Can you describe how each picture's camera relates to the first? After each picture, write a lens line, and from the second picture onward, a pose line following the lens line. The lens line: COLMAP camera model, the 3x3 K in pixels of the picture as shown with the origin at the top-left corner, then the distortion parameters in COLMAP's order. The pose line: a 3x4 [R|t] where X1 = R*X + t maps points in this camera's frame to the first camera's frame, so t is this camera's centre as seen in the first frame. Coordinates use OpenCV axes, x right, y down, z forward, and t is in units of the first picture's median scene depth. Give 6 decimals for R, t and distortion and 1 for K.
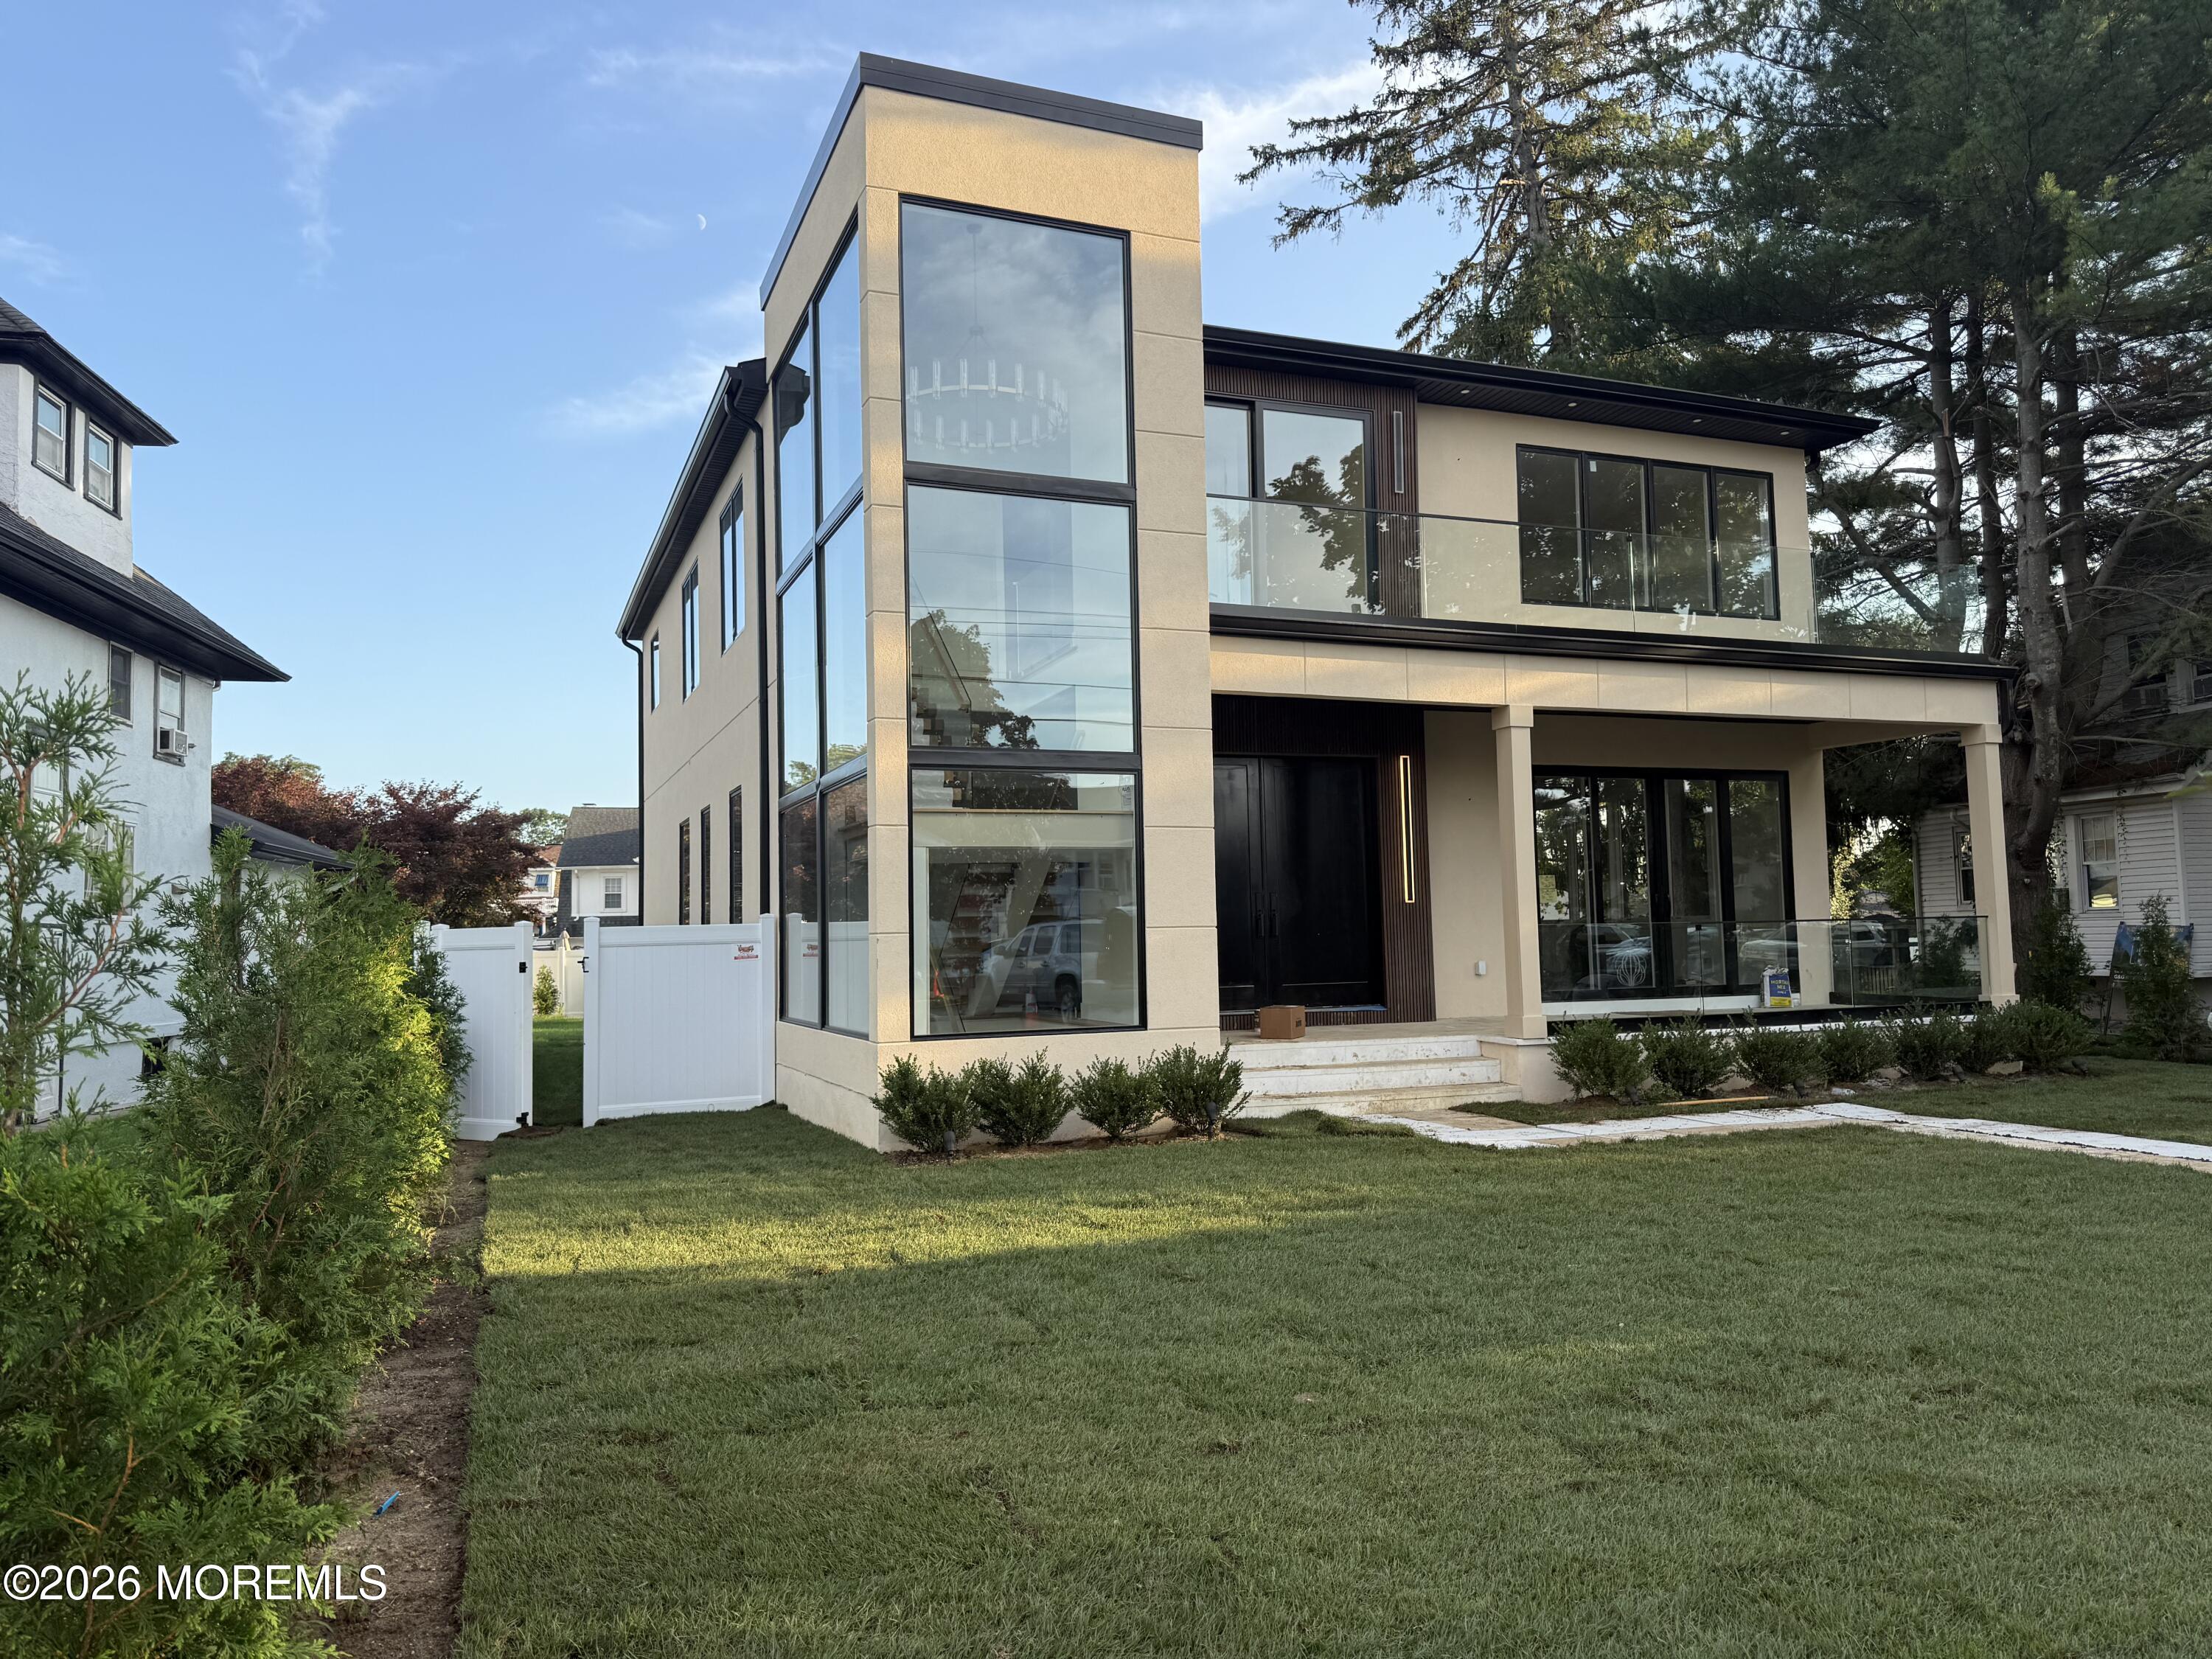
lens RADIAL K [[1539.2, 0, 1106.0], [0, 1539.2, 829.5], [0, 0, 1]] dist [0.083489, -0.110030]
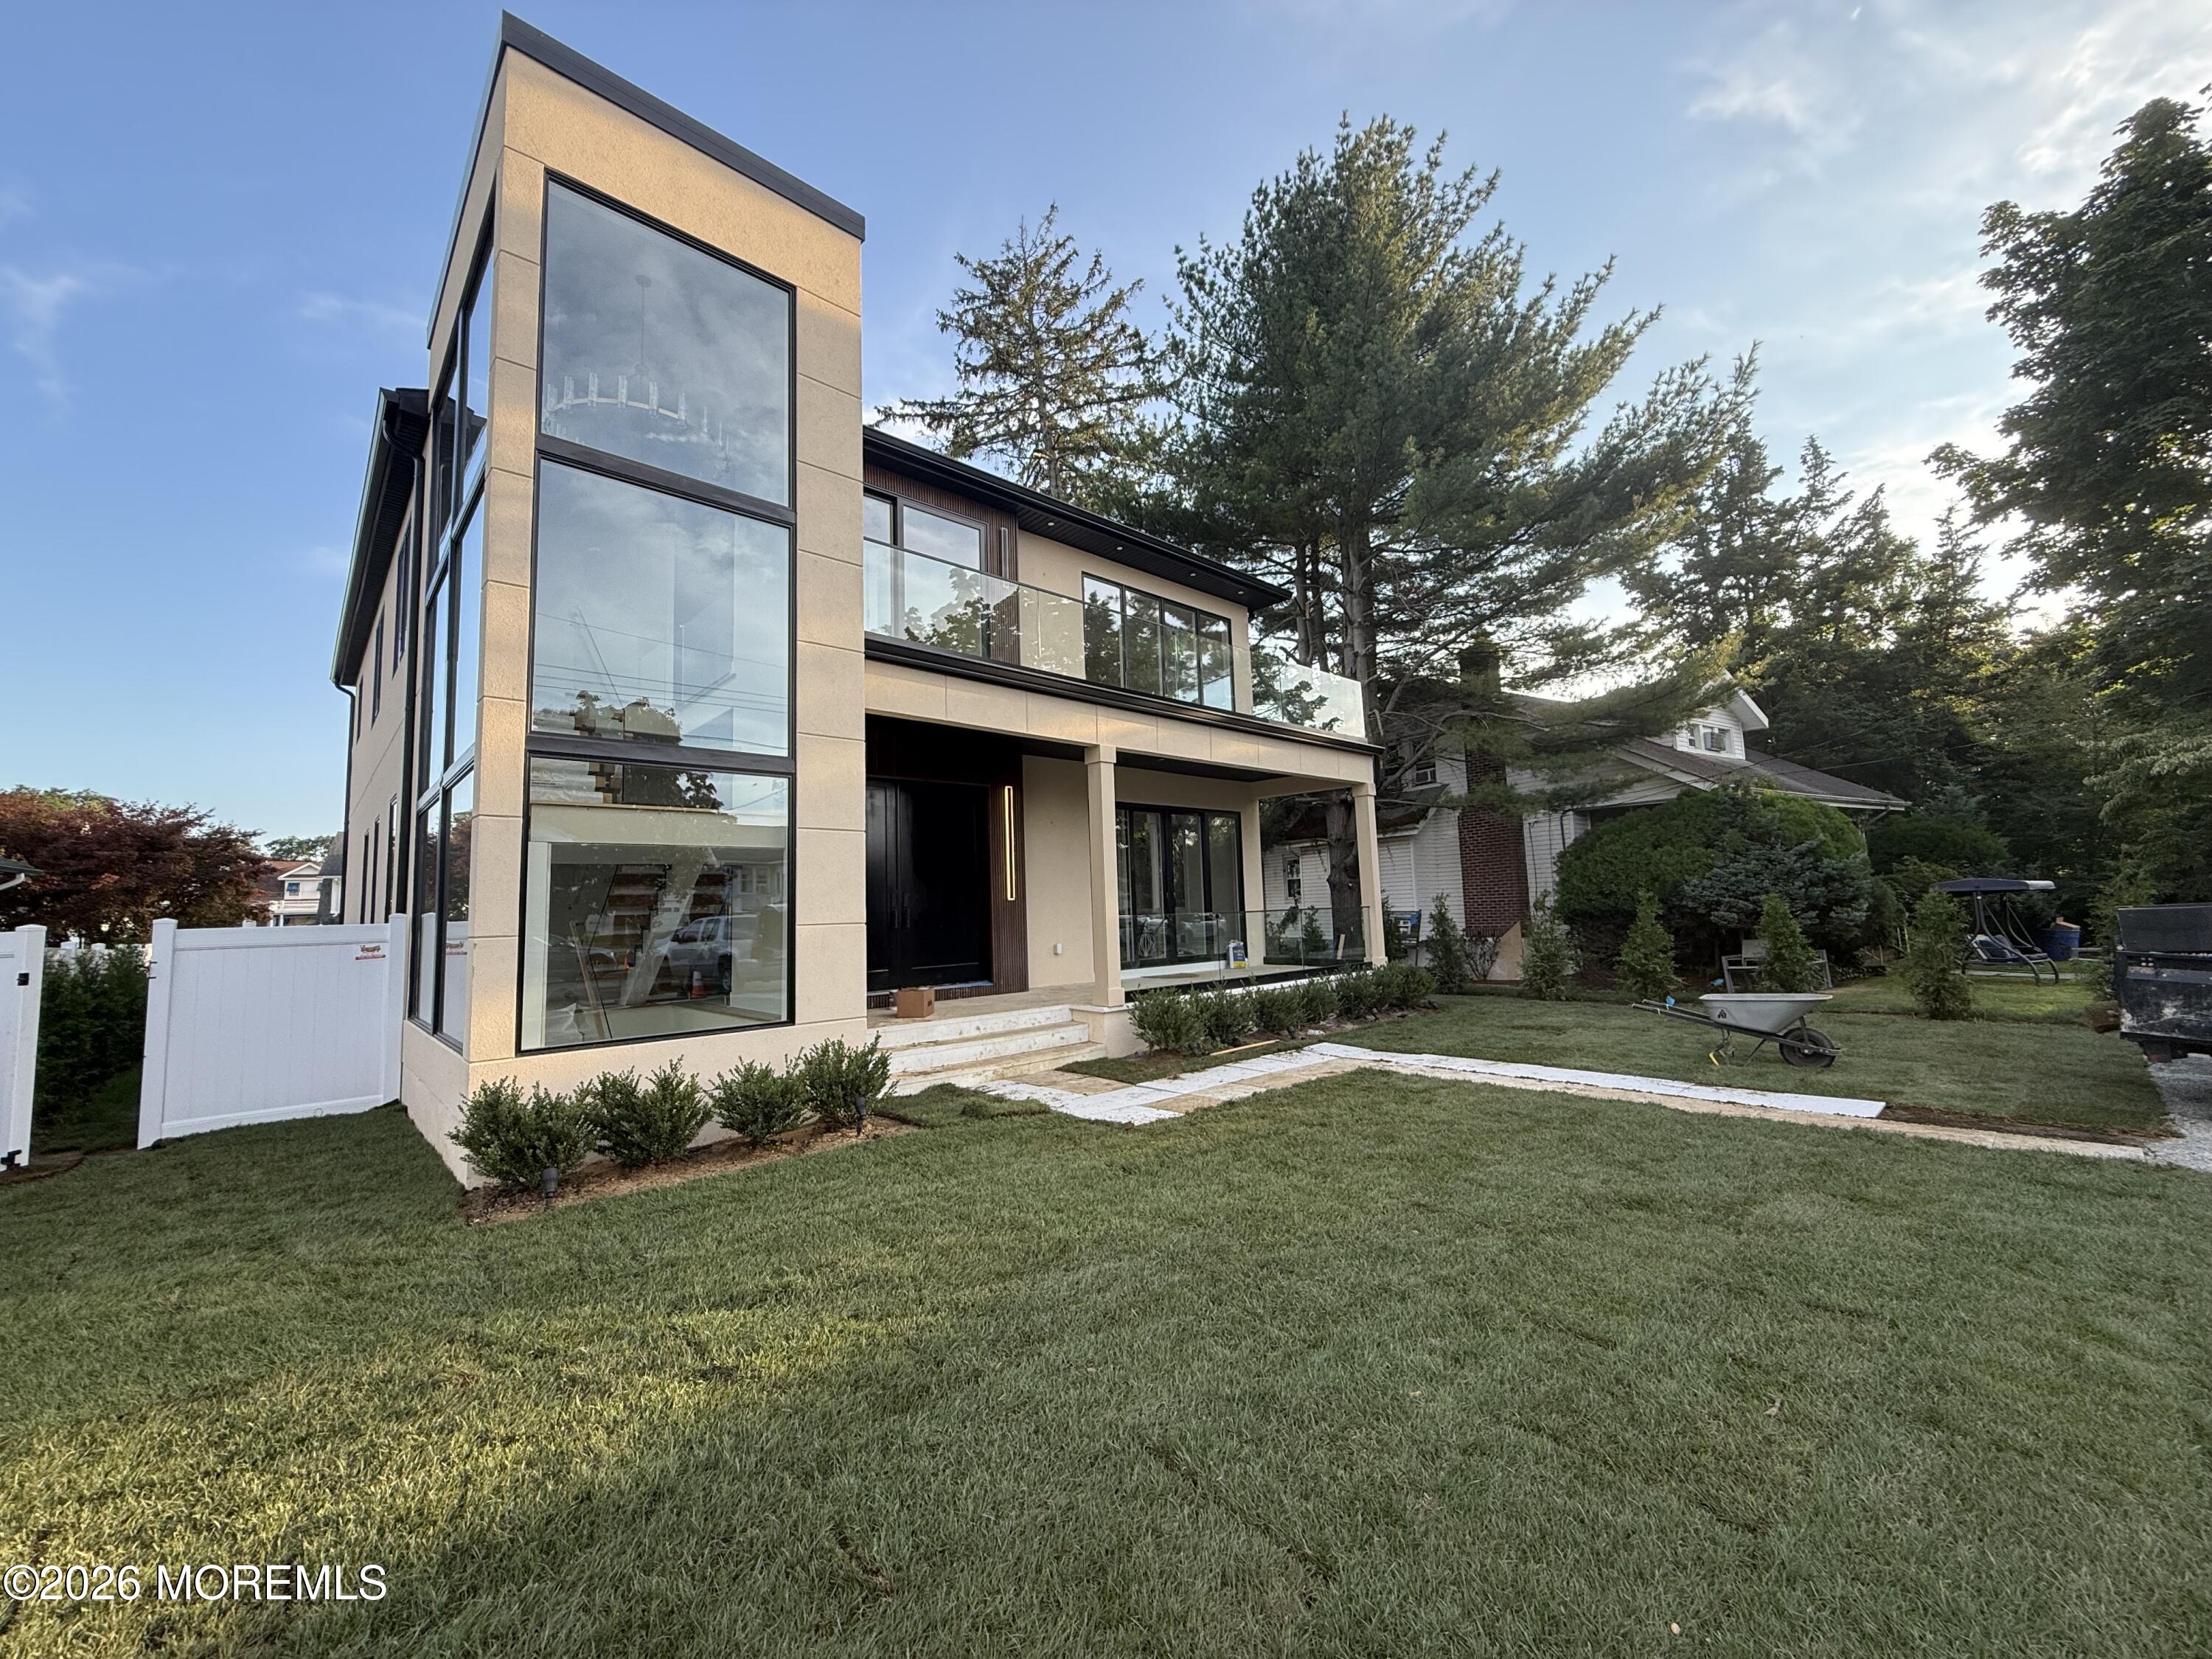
lens RADIAL K [[877.1, 0, 1106.0], [0, 877.1, 829.5], [0, 0, 1]] dist [-0.000553, -0.000085]
pose [[0.931602, 0.024729, 0.362637, 0.004034], [-0.012584, 0.999279, -0.035814, 0.015963], [-0.363262, 0.028801, 0.931242, 0.334591]]
